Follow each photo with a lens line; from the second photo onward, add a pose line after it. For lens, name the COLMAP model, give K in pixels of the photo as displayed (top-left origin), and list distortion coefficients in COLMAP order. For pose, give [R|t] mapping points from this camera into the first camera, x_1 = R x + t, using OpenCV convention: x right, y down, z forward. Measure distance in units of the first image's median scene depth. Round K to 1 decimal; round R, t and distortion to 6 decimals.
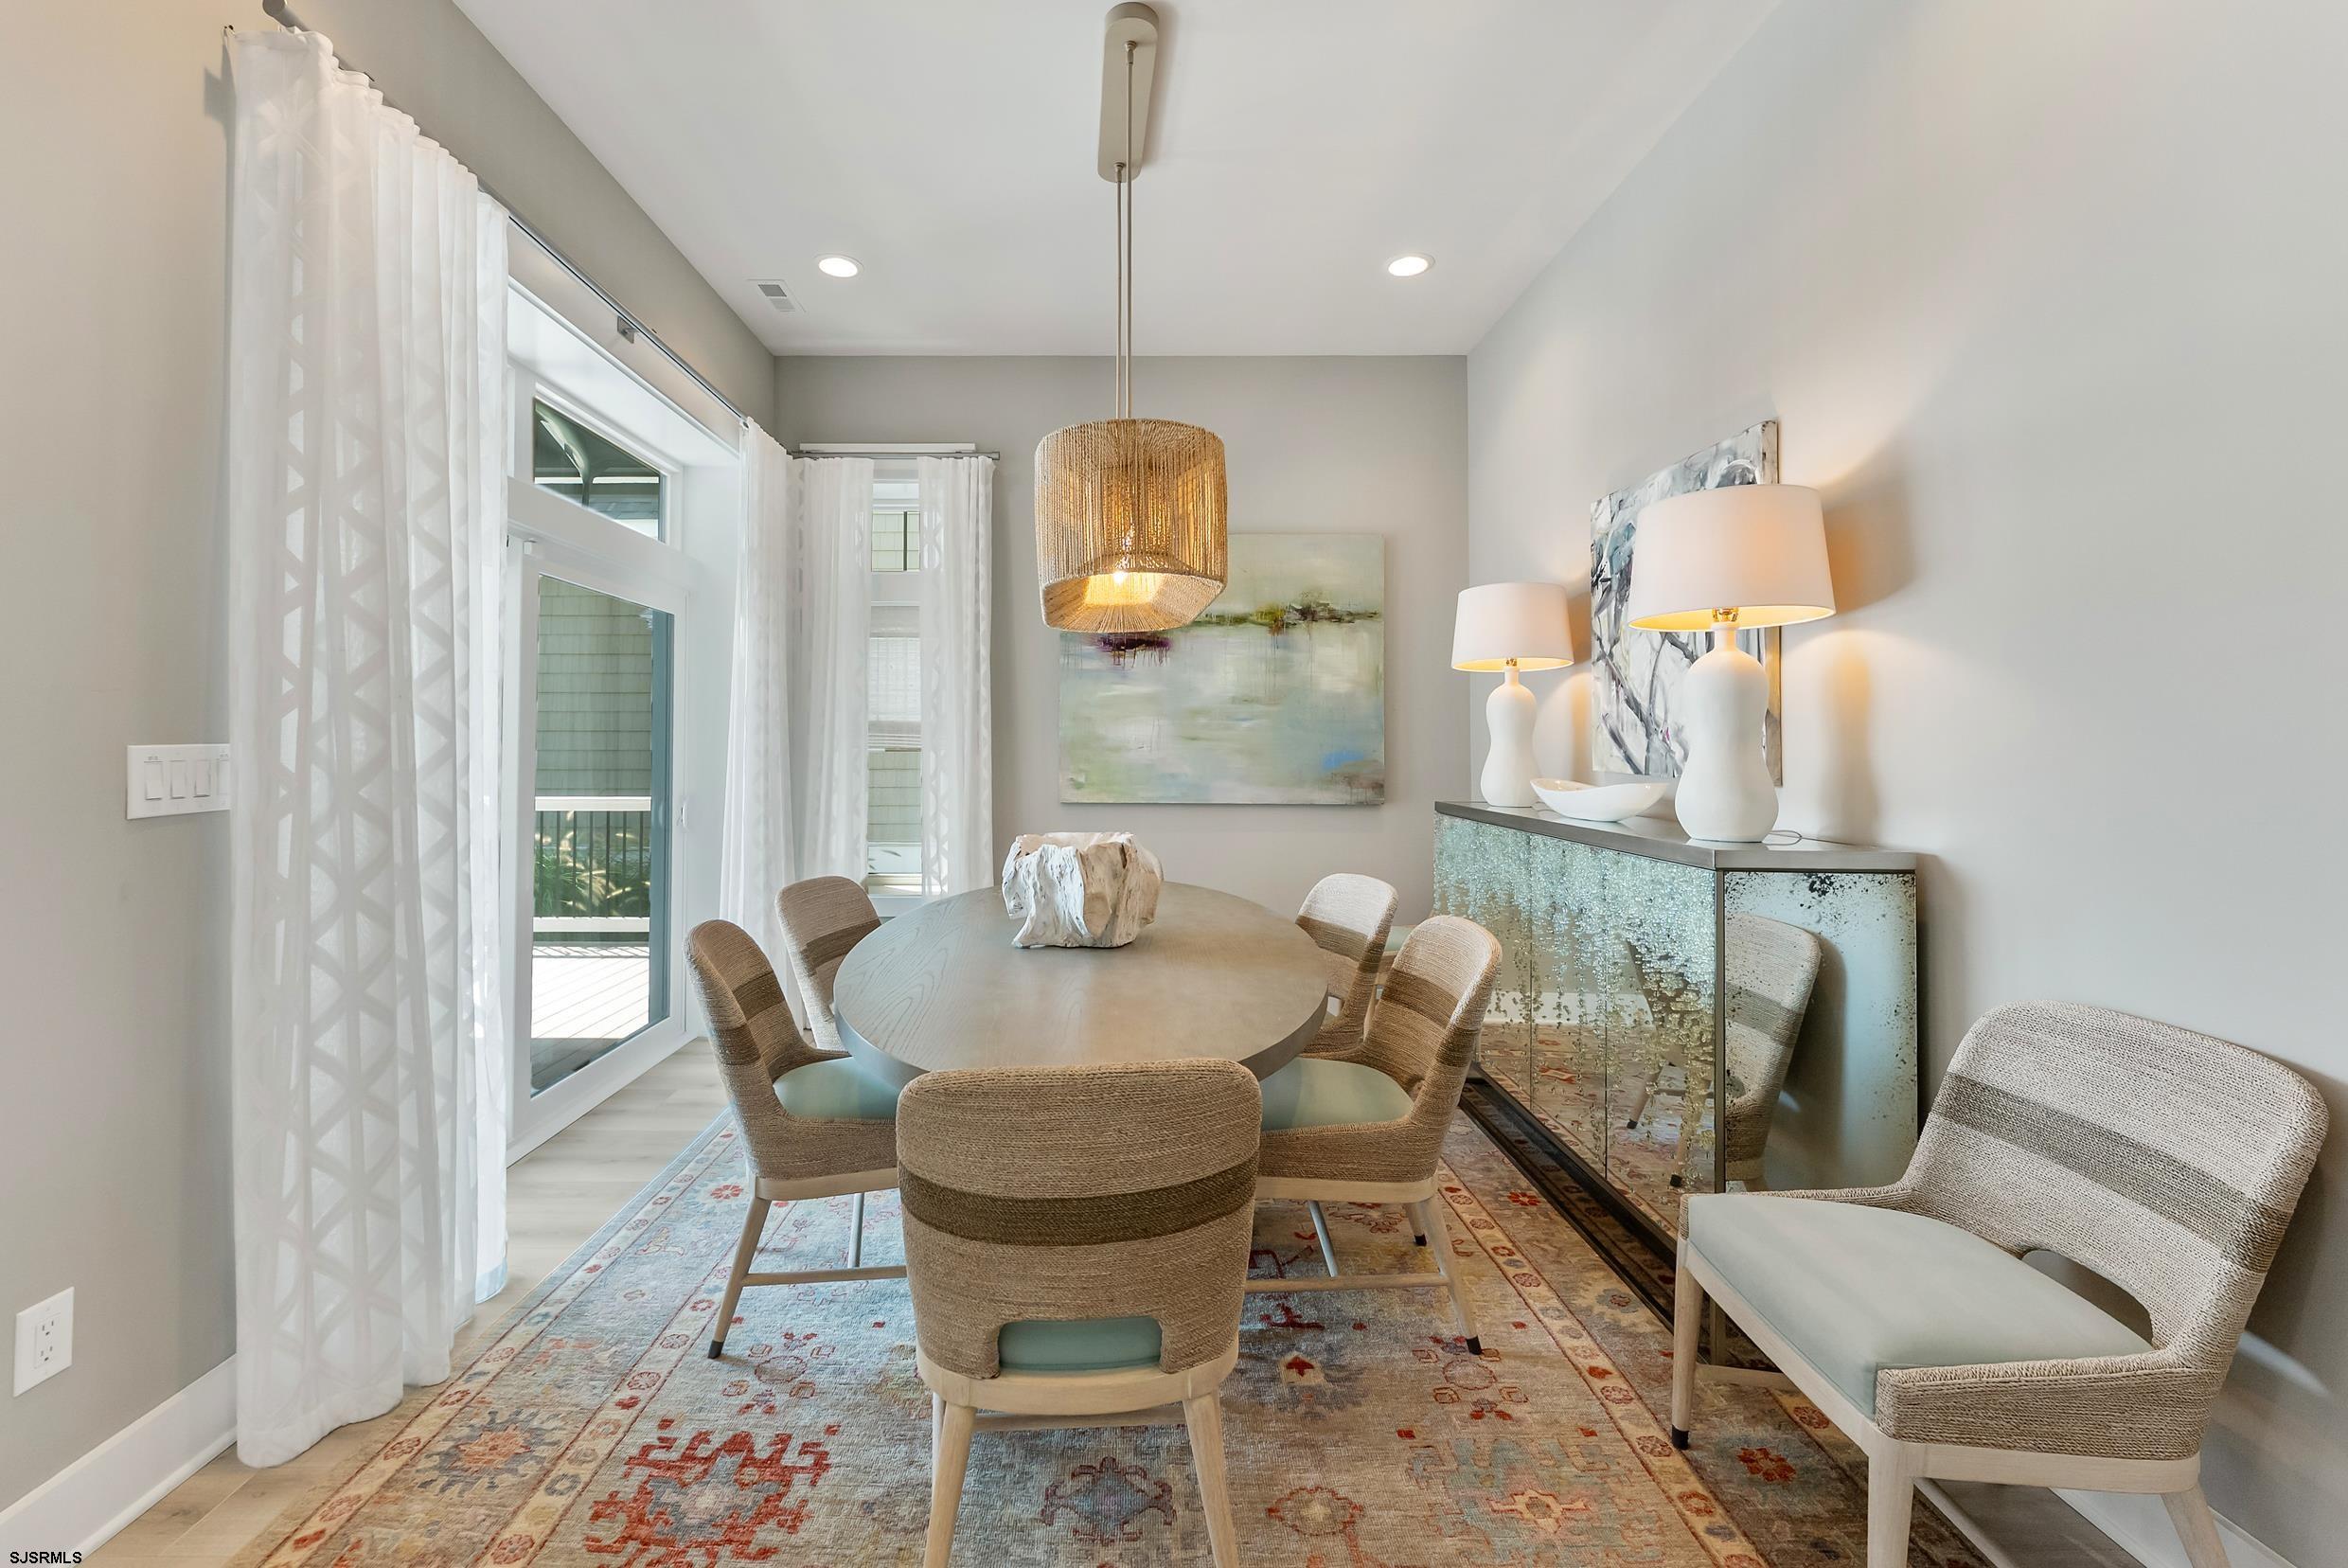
lens RADIAL K [[958.1, 0, 1173.6], [0, 958.1, 762.1], [0, 0, 1]] dist [0.010145, -0.000696]
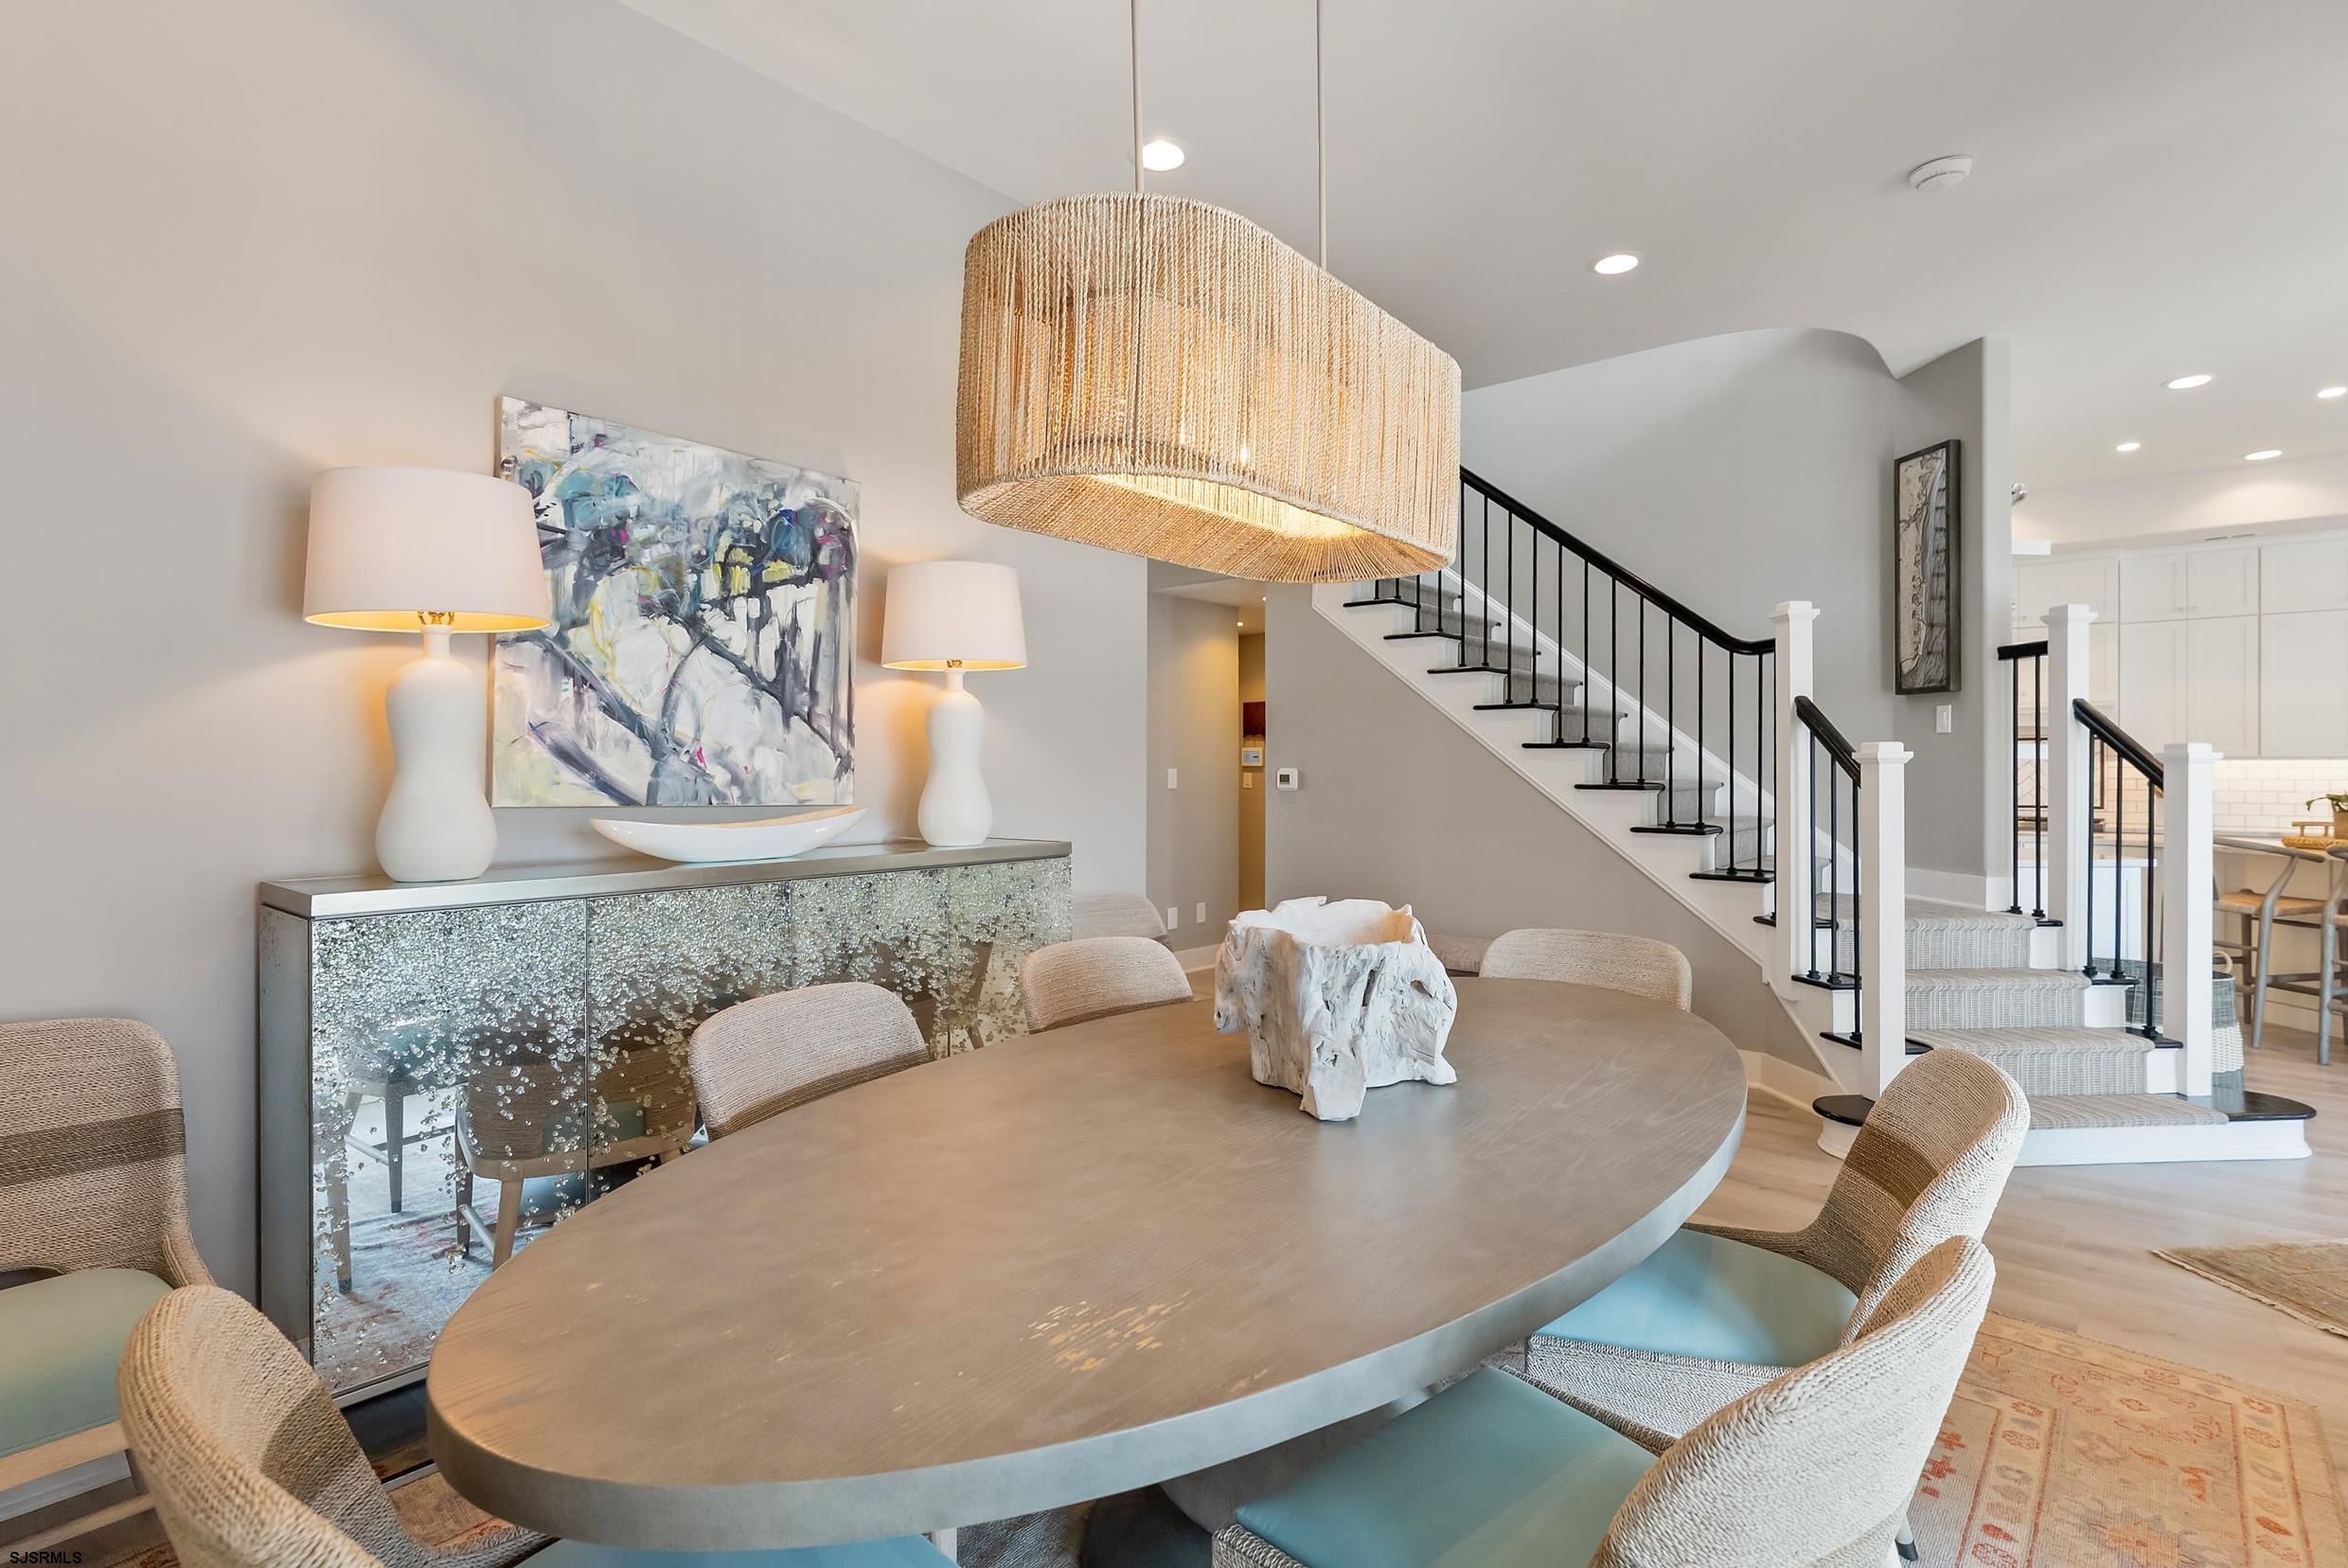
lens RADIAL K [[1055.4, 0, 1171.8], [0, 1055.4, 769.3], [0, 0, 1]] dist [-0.001124, -0.000053]
pose [[-0.712099, -0.003303, 0.702072, -0.430379], [0.011342, 0.999804, 0.016208, -0.026454], [-0.701988, 0.019505, -0.711922, 1.340936]]
